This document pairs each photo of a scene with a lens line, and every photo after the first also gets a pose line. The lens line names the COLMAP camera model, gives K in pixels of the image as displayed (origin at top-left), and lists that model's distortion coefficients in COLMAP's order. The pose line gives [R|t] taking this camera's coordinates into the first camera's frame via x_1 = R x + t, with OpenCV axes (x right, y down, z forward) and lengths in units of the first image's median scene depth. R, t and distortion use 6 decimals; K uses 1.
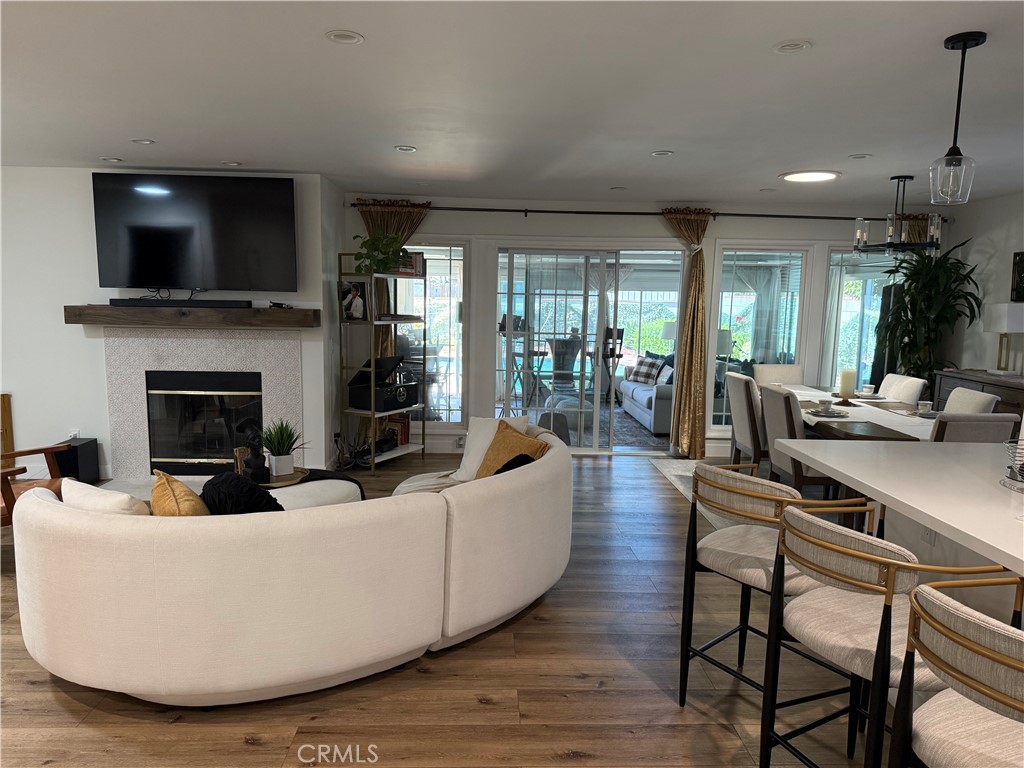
lens RADIAL K [[723.6, 0, 506.5], [0, 723.6, 390.8], [0, 0, 1]] dist [0.030698, -0.047977]
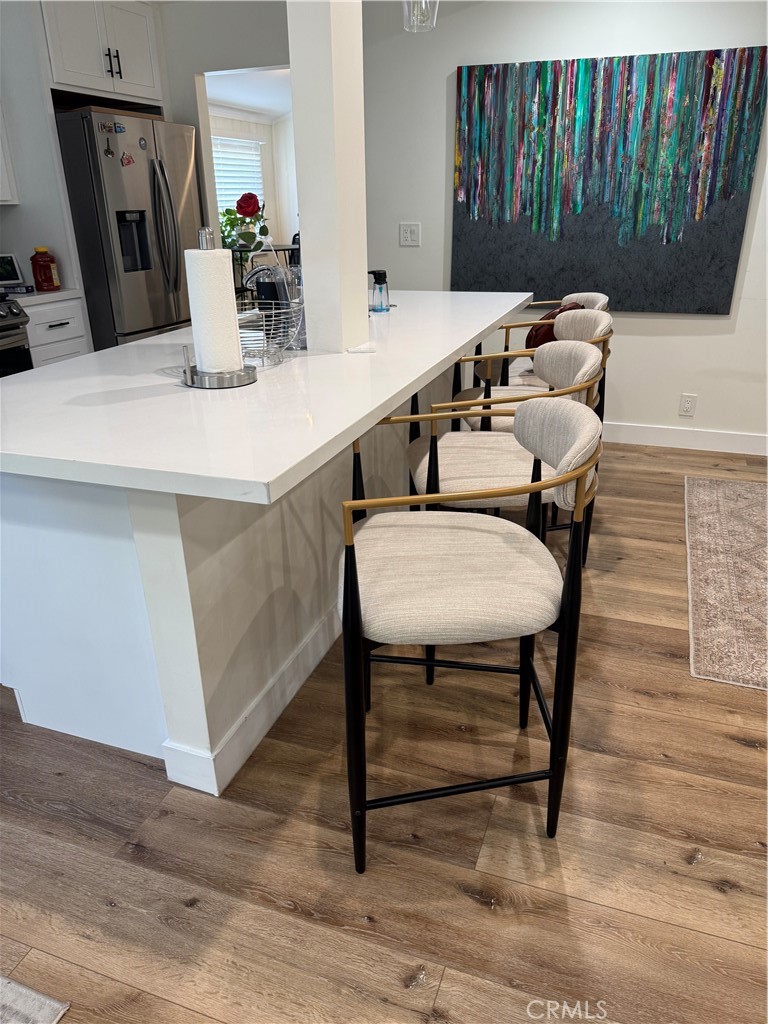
lens RADIAL K [[723.6, 0, 384.0], [0, 723.6, 512.0], [0, 0, 1]] dist [0.030698, -0.047977]
pose [[-0.927772, -0.154311, 0.339746, 0.195982], [0.042462, 0.860913, 0.506977, -0.114083], [-0.370724, 0.484785, -0.792179, 1.368327]]
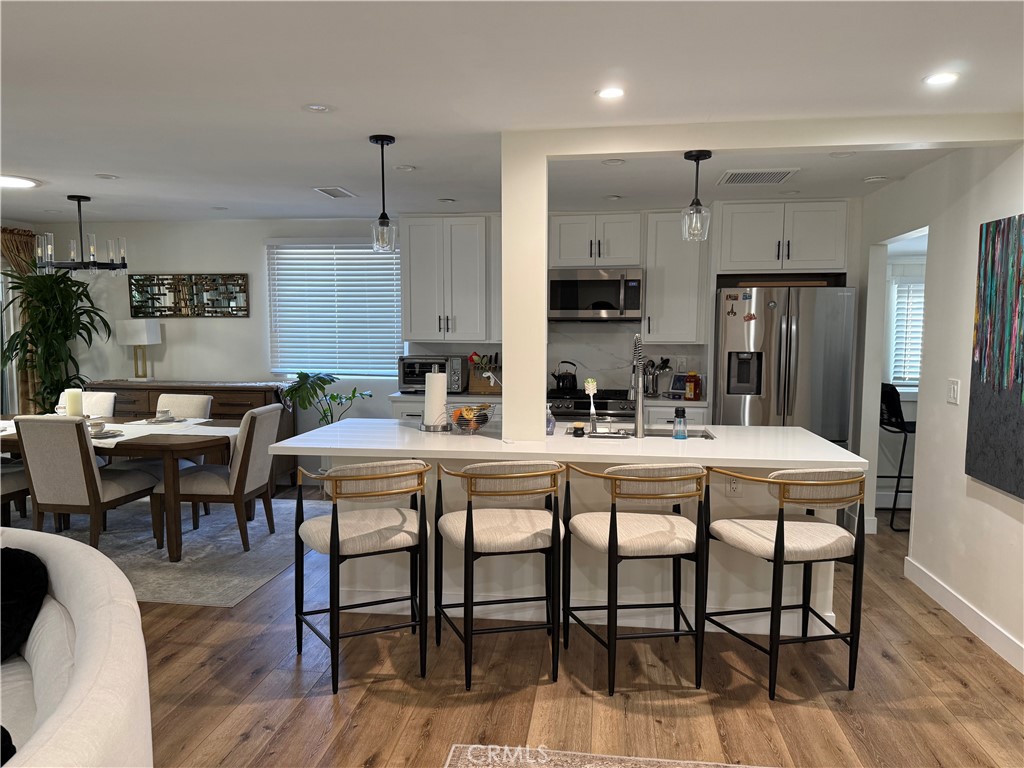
lens RADIAL K [[716.6, 0, 515.9], [0, 716.6, 394.1], [0, 0, 1]] dist [0.025387, -0.001653]
pose [[0.157892, -0.115991, 0.980620, -0.674791], [0.128266, 0.987073, 0.096102, -0.072618], [-0.979090, 0.110607, 0.170728, 0.464353]]
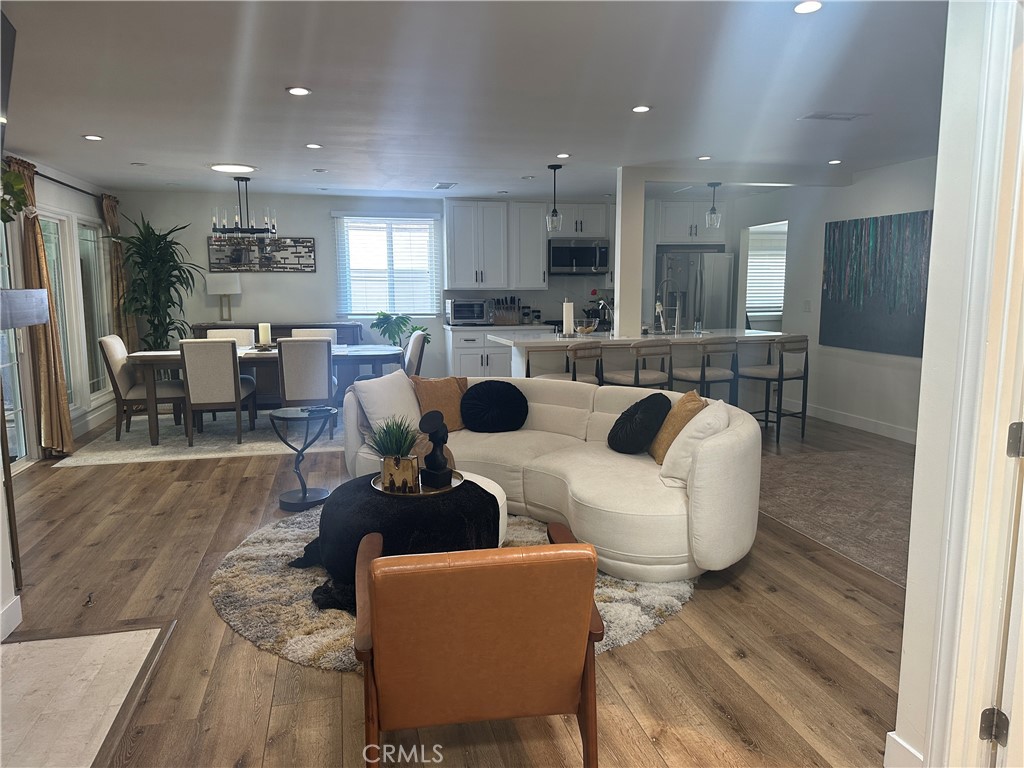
lens RADIAL K [[720.8, 0, 512.0], [0, 720.8, 384.0], [0, 0, 1]] dist [0.065337, -0.002652]
pose [[-0.203549, -0.150080, 0.967493, -1.631719], [0.127696, 0.975671, 0.178215, -0.180076], [-0.970702, 0.159820, -0.179432, 1.462277]]
